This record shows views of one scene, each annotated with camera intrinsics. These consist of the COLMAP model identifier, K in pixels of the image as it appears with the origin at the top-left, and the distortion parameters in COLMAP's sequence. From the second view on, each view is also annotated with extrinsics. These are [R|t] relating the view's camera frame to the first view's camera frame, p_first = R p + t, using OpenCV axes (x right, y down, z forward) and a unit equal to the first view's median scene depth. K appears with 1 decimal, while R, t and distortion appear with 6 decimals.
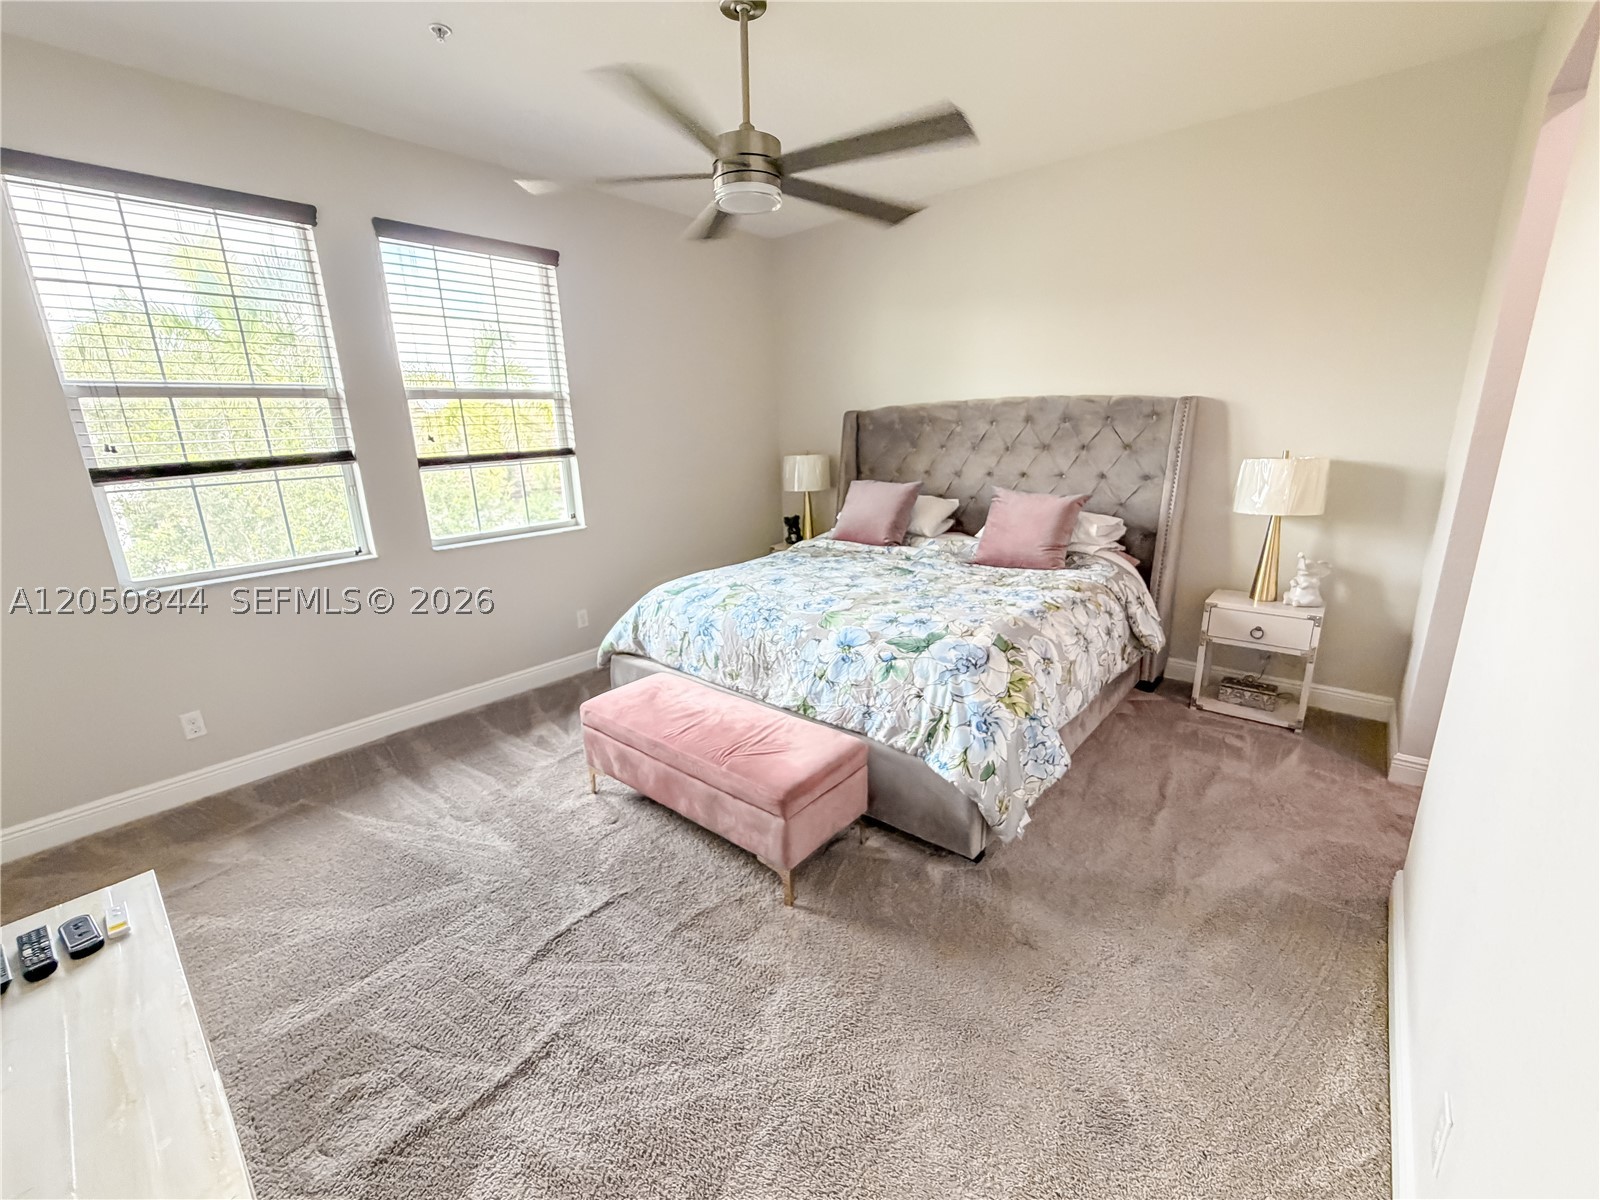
lens RADIAL K [[661.8, 0, 800.0], [0, 661.8, 600.0], [0, 0, 1]] dist [-0.000134, 0.000065]
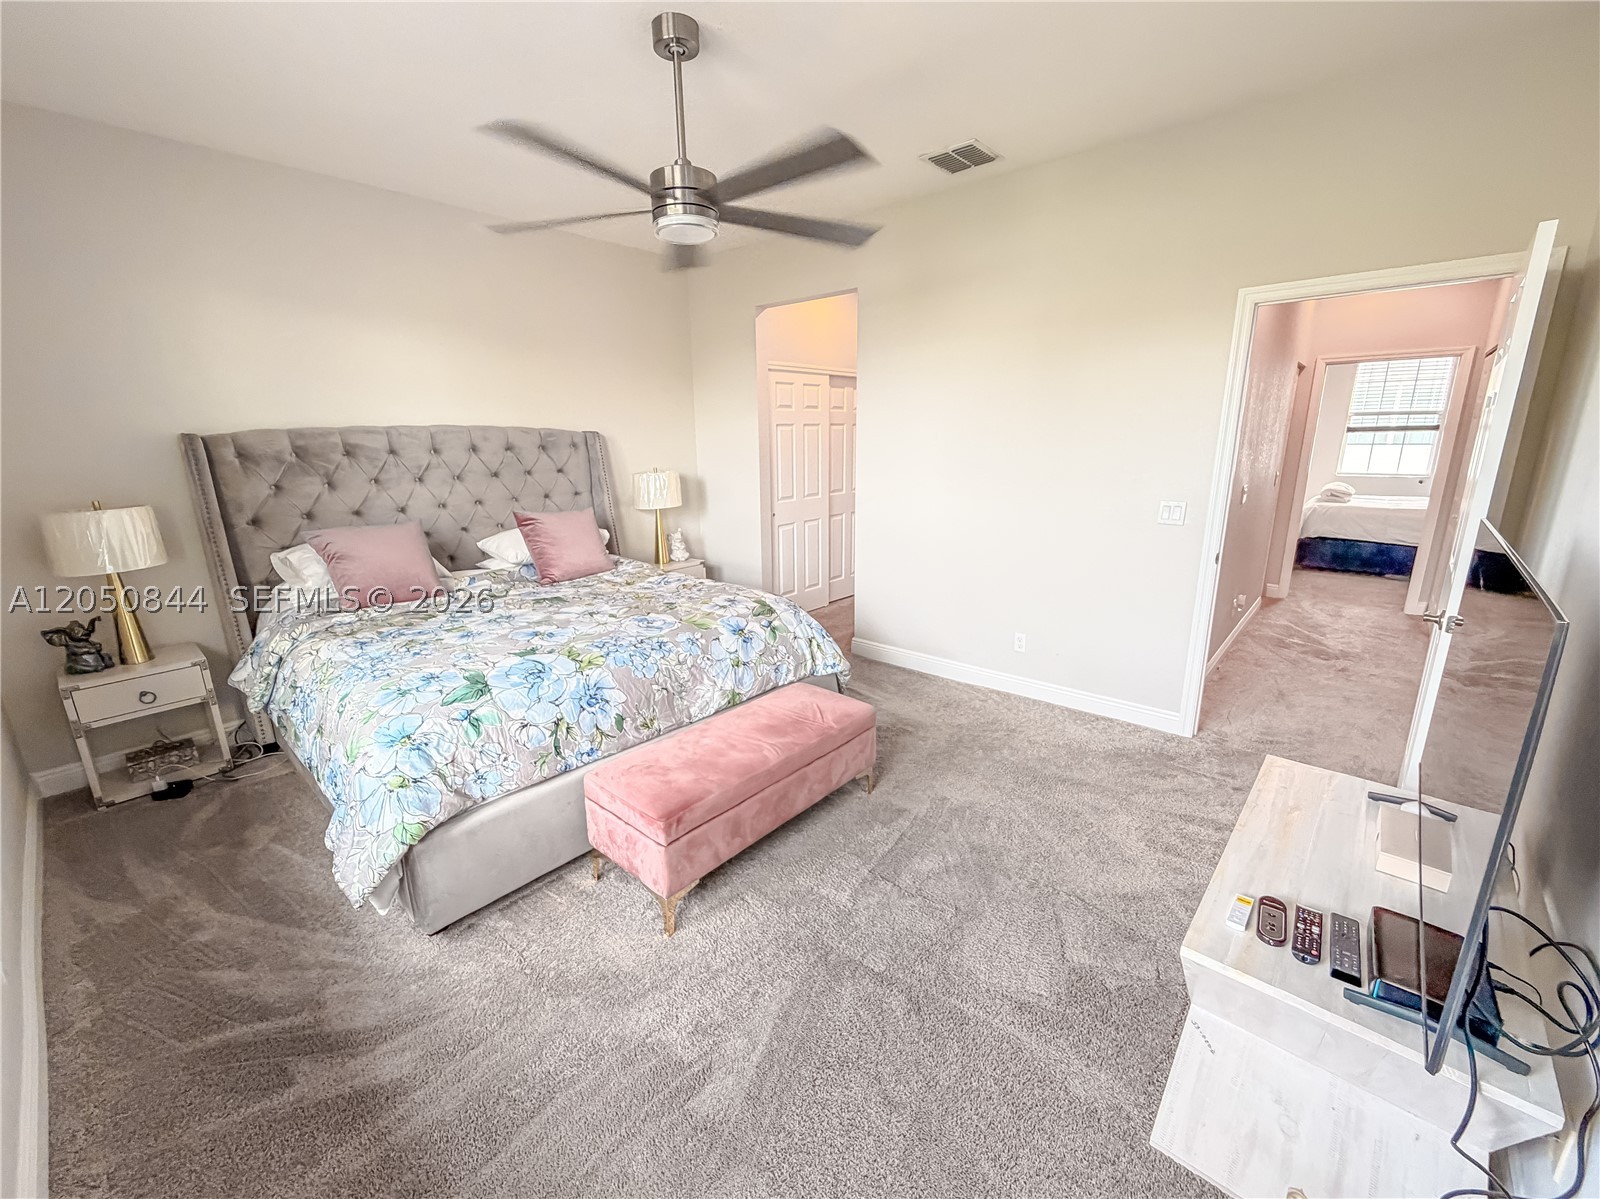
lens RADIAL K [[646.4, 0, 793.0], [0, 646.4, 594.5], [0, 0, 1]] dist [-0.002273, 0.000607]
pose [[0.021947, -0.209430, 0.977577, -0.859816], [0.266455, 0.943670, 0.196184, -0.160037], [-0.963597, 0.256175, 0.076514, 0.652108]]
